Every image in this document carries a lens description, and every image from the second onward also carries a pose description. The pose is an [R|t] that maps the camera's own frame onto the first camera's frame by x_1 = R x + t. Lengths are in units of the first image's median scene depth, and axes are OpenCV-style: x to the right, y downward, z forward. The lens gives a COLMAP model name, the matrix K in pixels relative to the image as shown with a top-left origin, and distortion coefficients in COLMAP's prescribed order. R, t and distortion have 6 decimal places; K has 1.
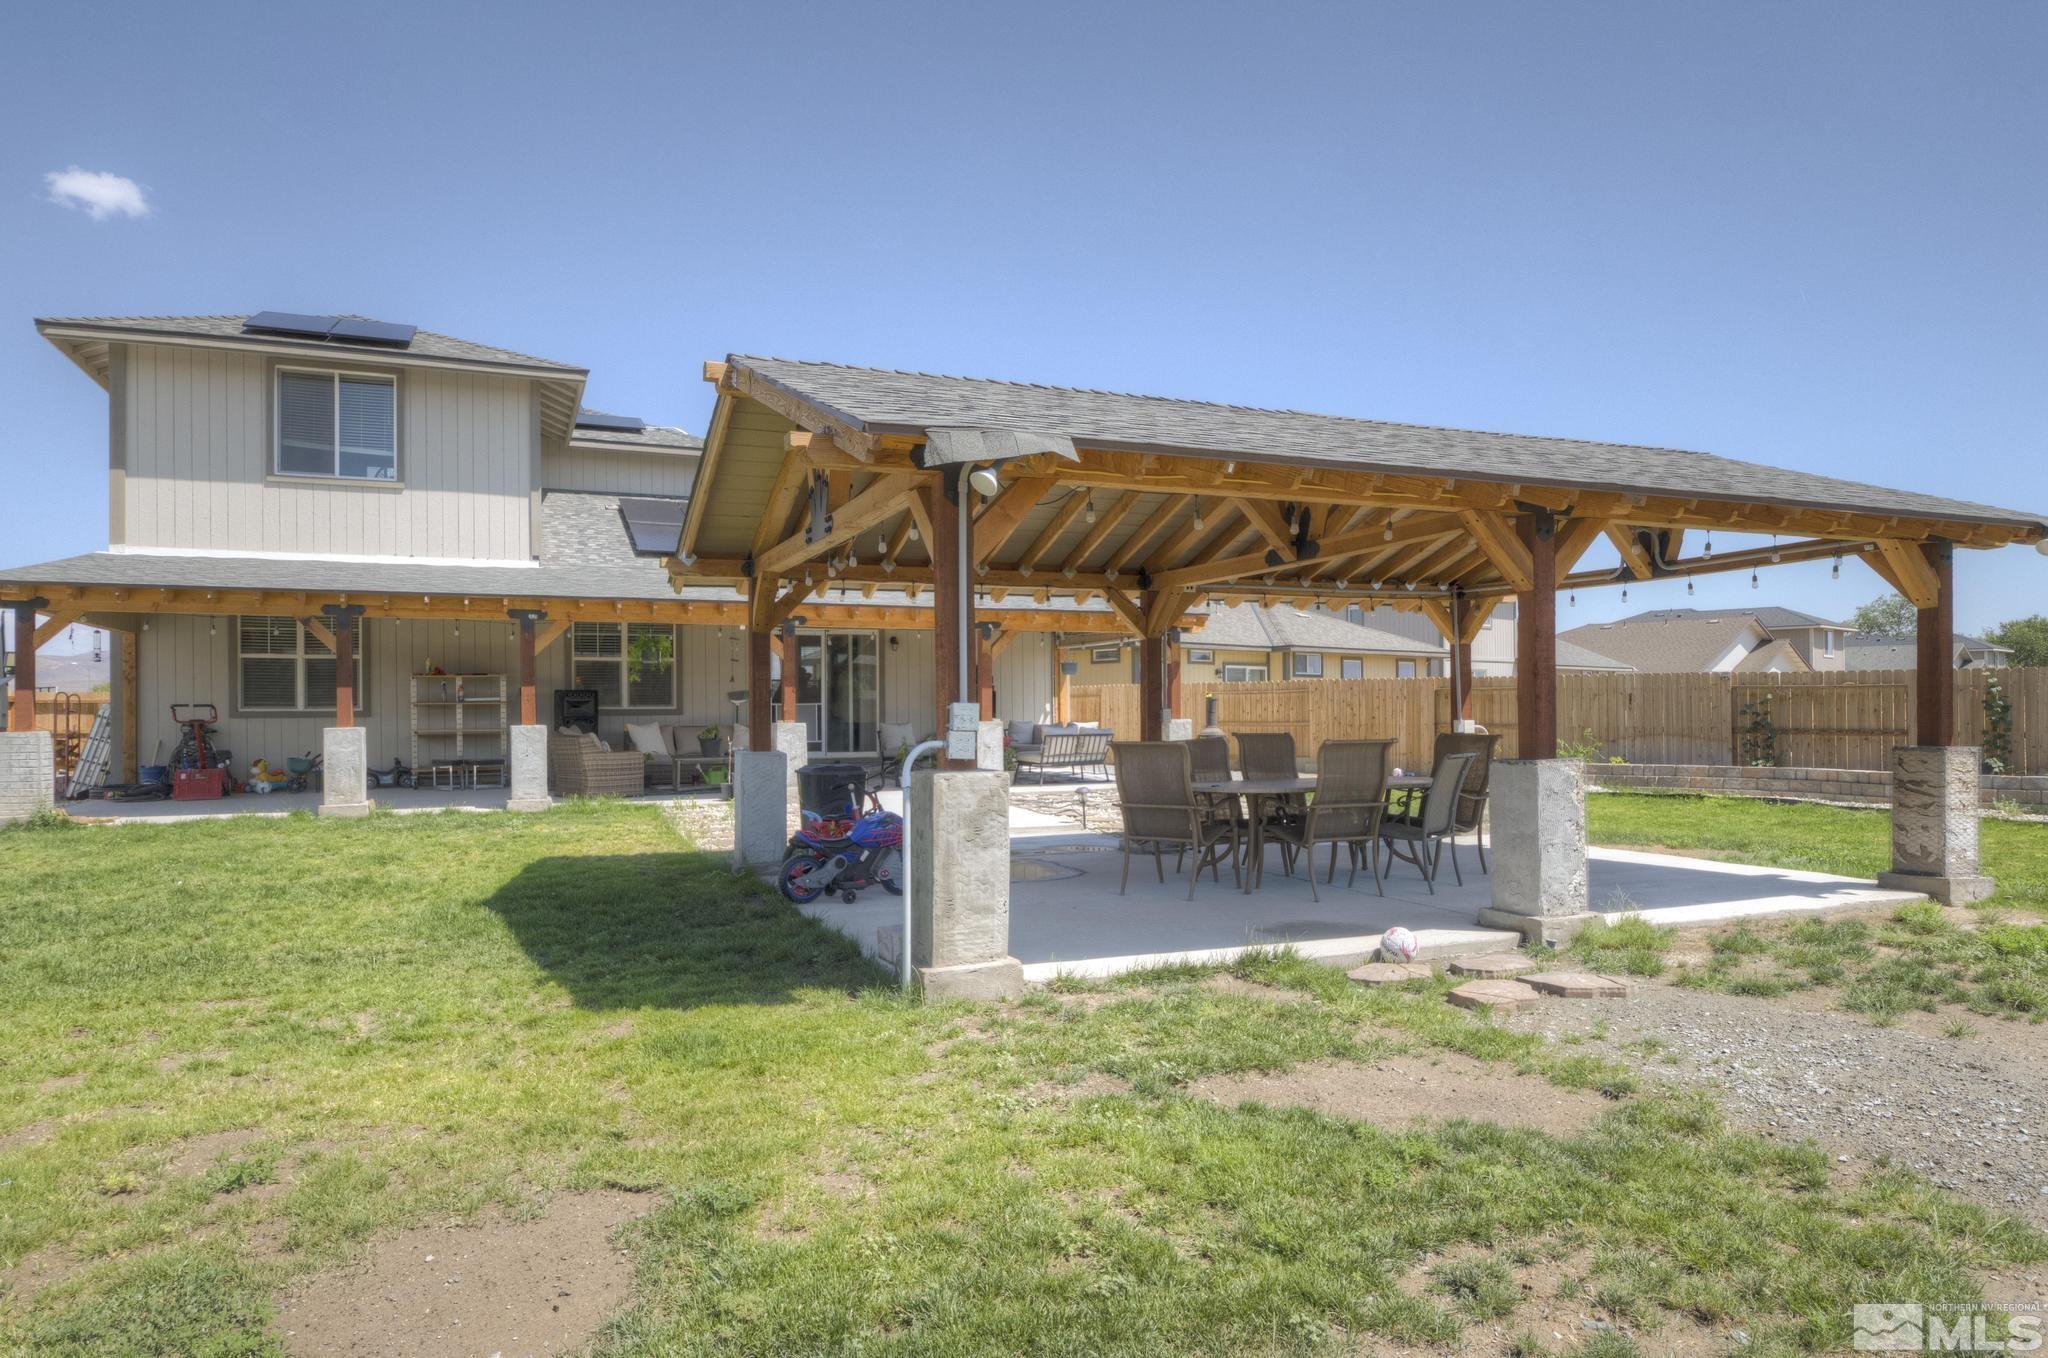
lens RADIAL K [[1258.7, 0, 1023.8], [0, 1258.7, 706.8], [0, 0, 1]] dist [0.008462, -0.005358]
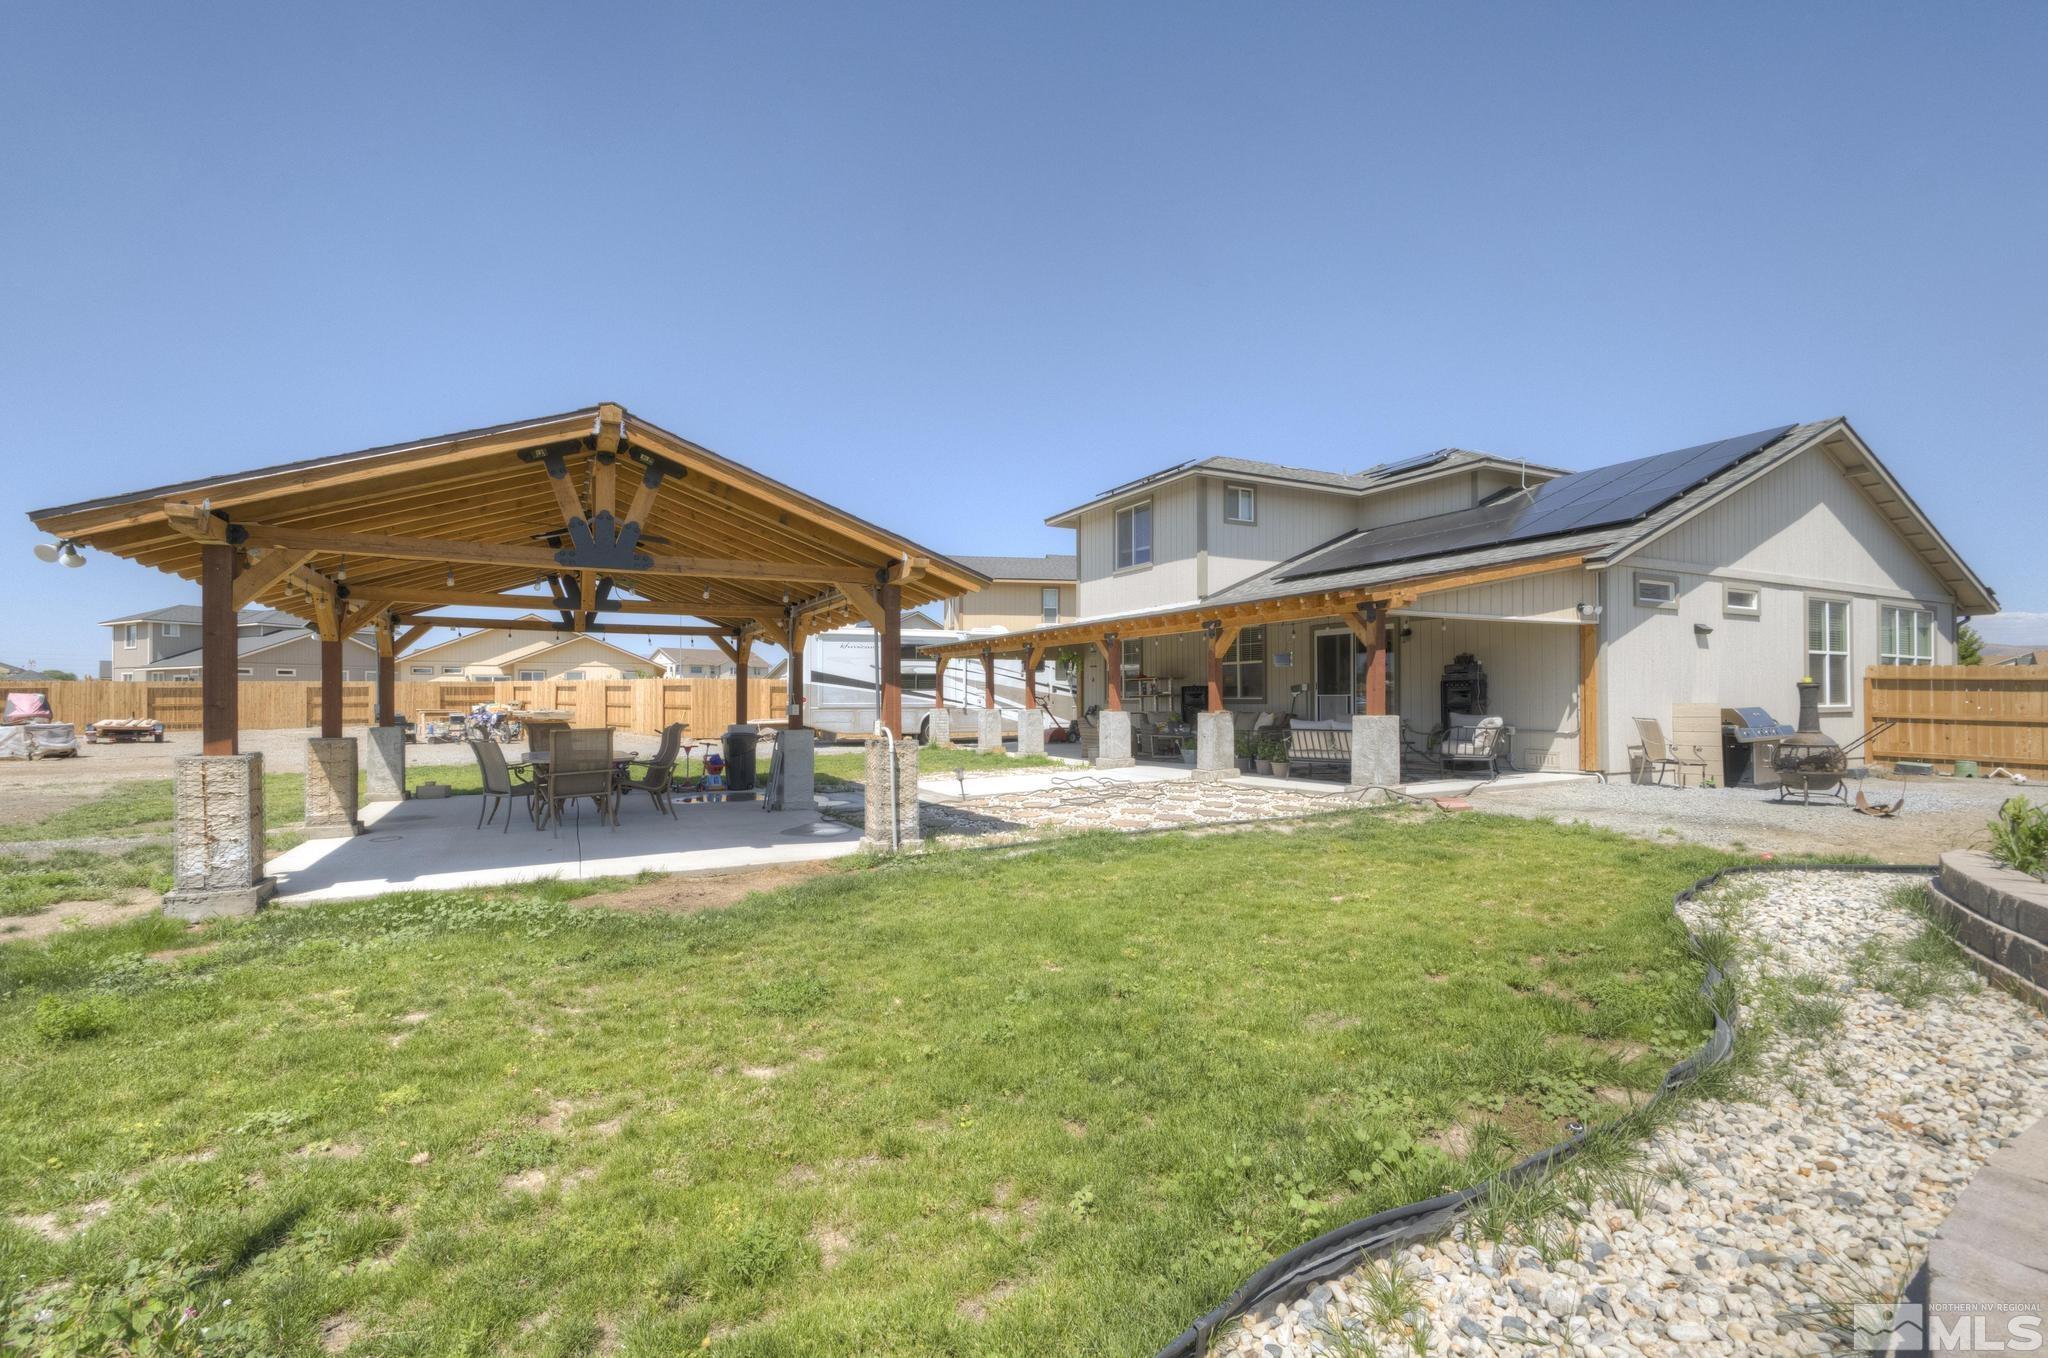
lens RADIAL K [[915.4, 0, 1015.5], [0, 915.4, 691.7], [0, 0, 1]] dist [0.001411, 0.000141]
pose [[0.064234, -0.001050, -0.997934, 0.722516], [0.005550, 0.999984, -0.000695, -0.007291], [0.997919, -0.005494, 0.064239, 0.753099]]
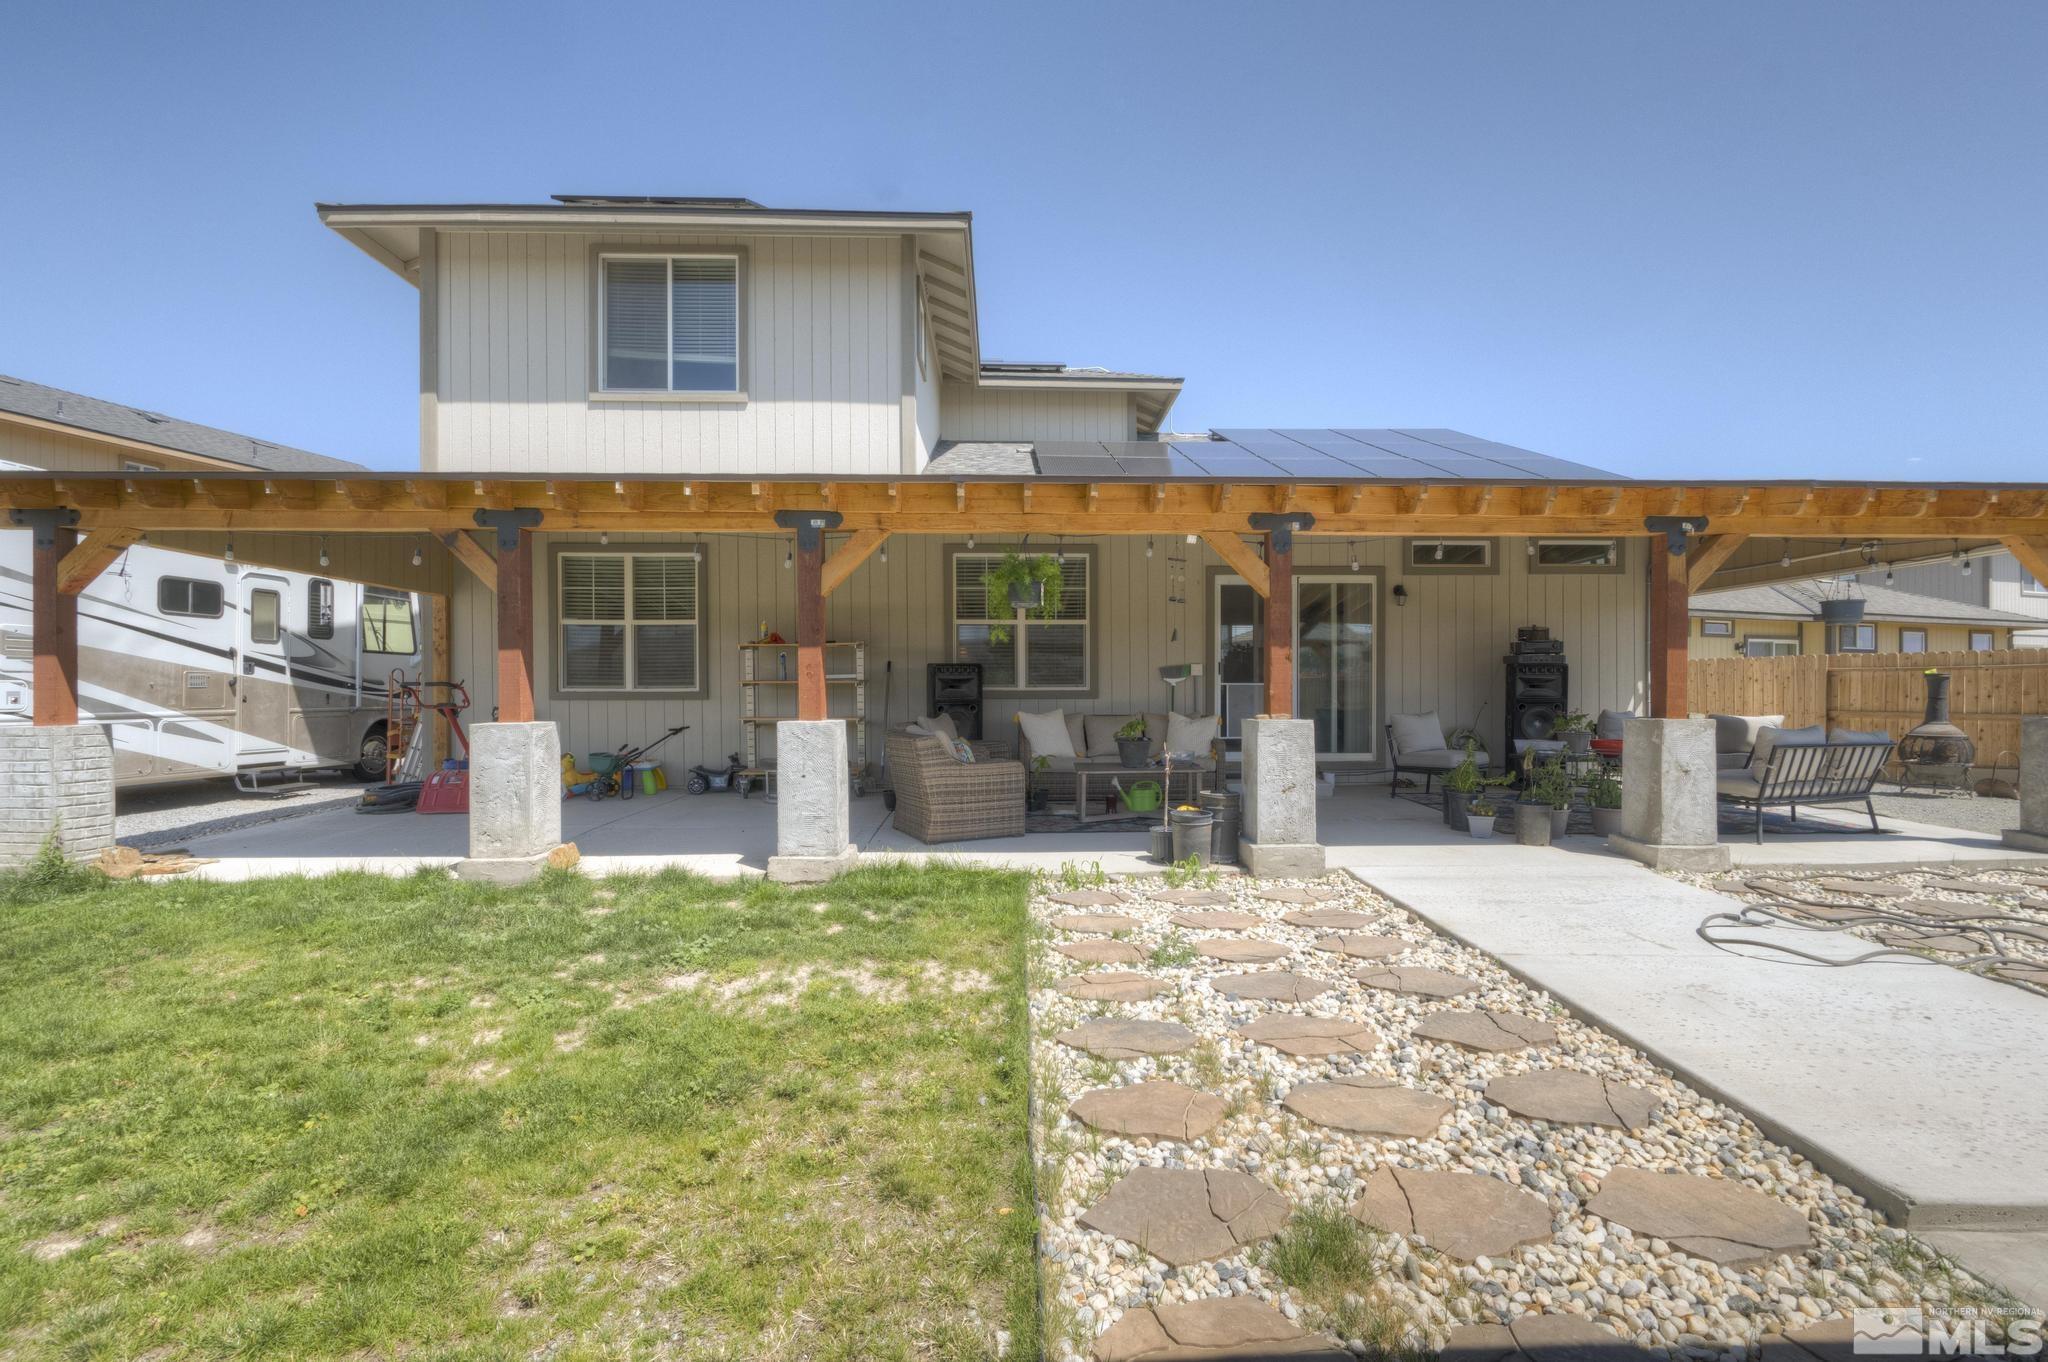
lens RADIAL K [[915.4, 0, 1025.9], [0, 915.4, 707.6], [0, 0, 1]] dist [0.001411, 0.000141]
pose [[0.932887, 0.010802, -0.360007, -0.132979], [-0.002573, 0.999725, 0.023329, -0.000446], [0.360160, -0.020837, 0.932658, 0.547080]]
